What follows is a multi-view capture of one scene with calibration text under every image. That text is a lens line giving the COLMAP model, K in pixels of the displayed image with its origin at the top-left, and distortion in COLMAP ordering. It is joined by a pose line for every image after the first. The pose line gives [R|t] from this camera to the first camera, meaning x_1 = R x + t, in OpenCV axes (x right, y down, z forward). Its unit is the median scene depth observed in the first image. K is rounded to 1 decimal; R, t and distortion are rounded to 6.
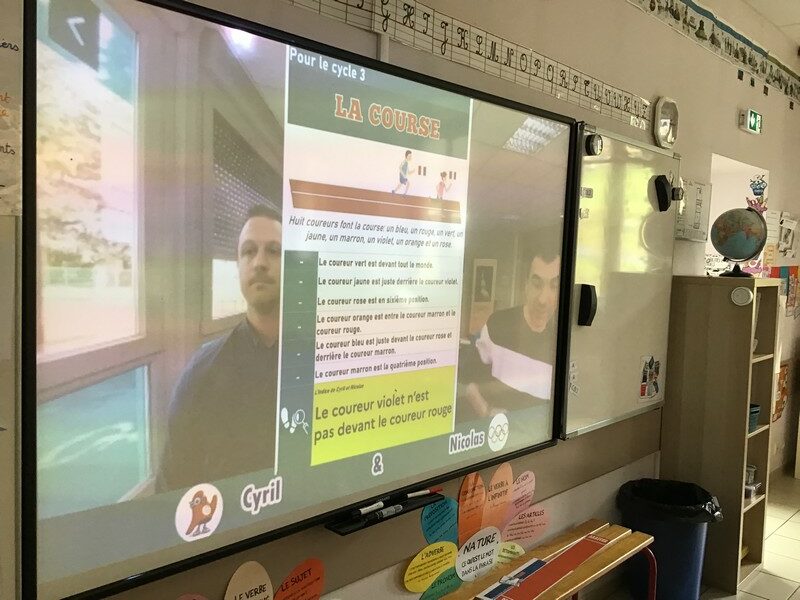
lens RADIAL K [[739.0, 0, 405.0], [0, 739.0, 303.2], [0, 0, 1]] dist [0.117243, -0.258448]
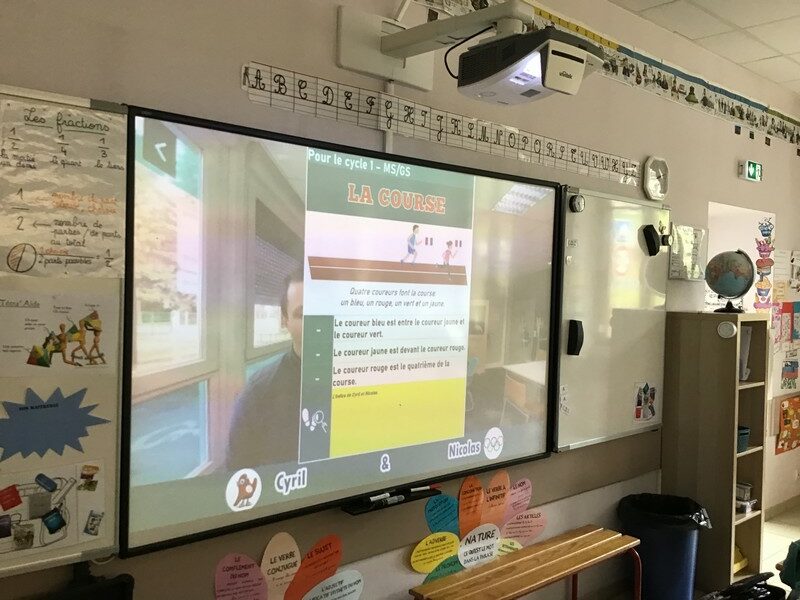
lens RADIAL K [[733.9, 0, 400.0], [0, 733.9, 300.0], [0, 0, 1]] dist [0.127391, -0.258200]
pose [[0.994967, -0.007660, -0.099905, 0.102464], [0.002565, 0.998694, -0.051027, 0.002698], [0.100166, 0.050514, 0.993688, -0.232675]]
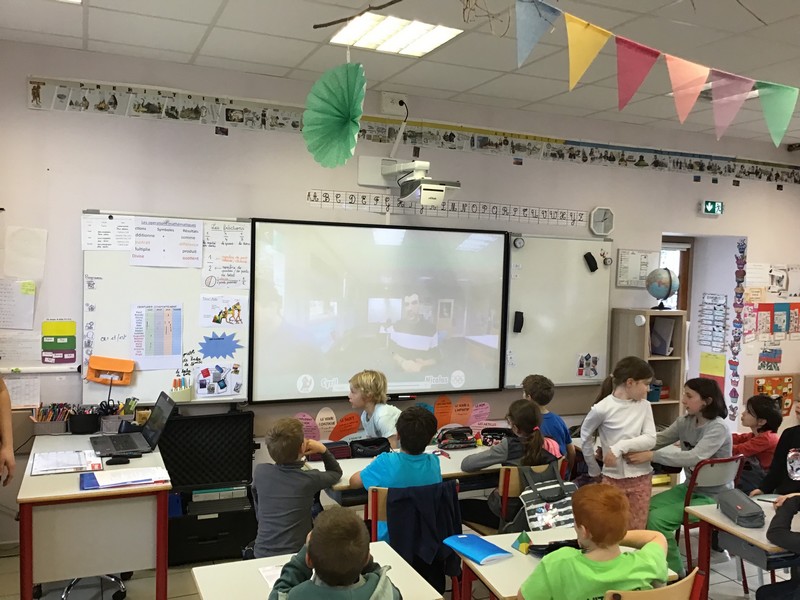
lens RADIAL K [[721.9, 0, 400.1], [0, 721.9, 304.0], [0, 0, 1]] dist [0.120197, -0.245487]
pose [[0.909581, 0.013889, -0.415295, 0.903859], [-0.027718, 0.999243, -0.027290, 0.018813], [0.414602, 0.036334, 0.909277, -1.065251]]
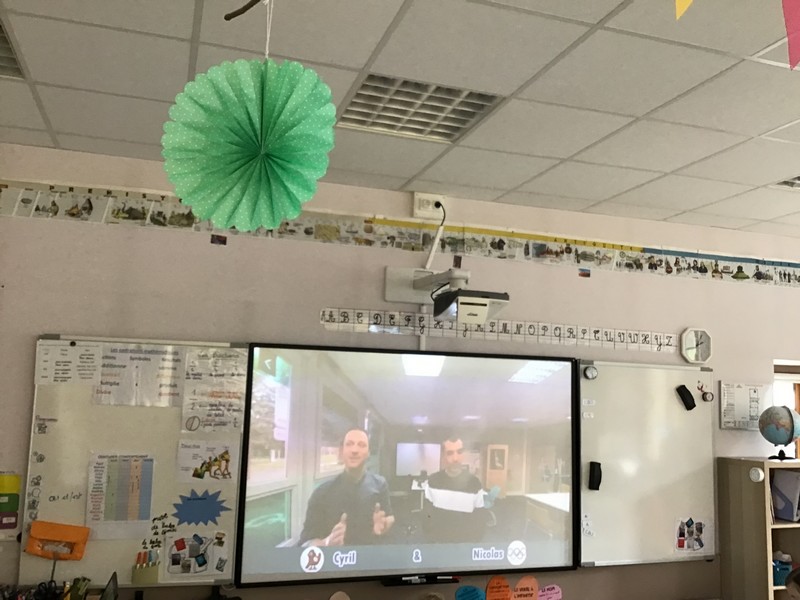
lens RADIAL K [[739.0, 0, 405.0], [0, 739.0, 303.2], [0, 0, 1]] dist [0.117243, -0.258448]
pose [[0.869269, -0.071753, -0.489104, 0.810876], [-0.033671, 0.978518, -0.203393, -0.023168], [0.493191, 0.193271, 0.848180, -0.673922]]
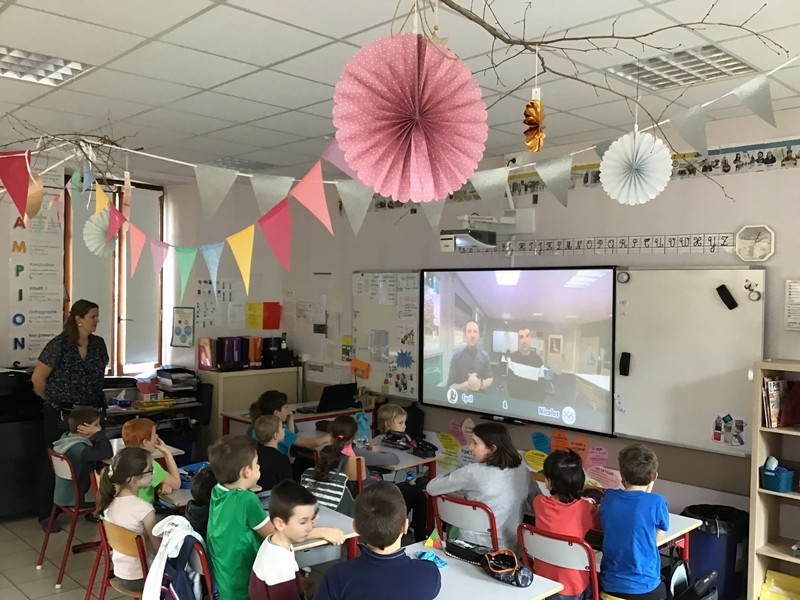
lens RADIAL K [[721.9, 0, 400.1], [0, 721.9, 304.0], [0, 0, 1]] dist [0.120197, -0.245487]
pose [[-0.073007, -0.020223, -0.997126, 2.441440], [-0.090525, 0.995802, -0.013568, -0.082240], [0.993215, 0.089274, -0.074532, 0.682539]]
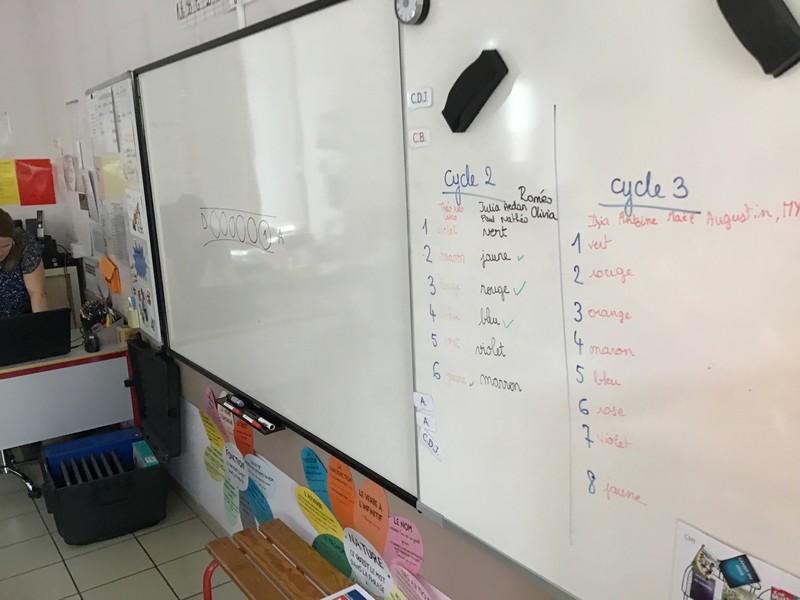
lens RADIAL K [[721.9, 0, 400.1], [0, 721.9, 304.0], [0, 0, 1]] dist [0.120197, -0.245487]
pose [[-0.227258, 0.176535, -0.957700, 0.905500], [-0.044528, 0.980520, 0.191308, -0.119322], [0.972816, 0.086121, -0.214970, 1.298379]]
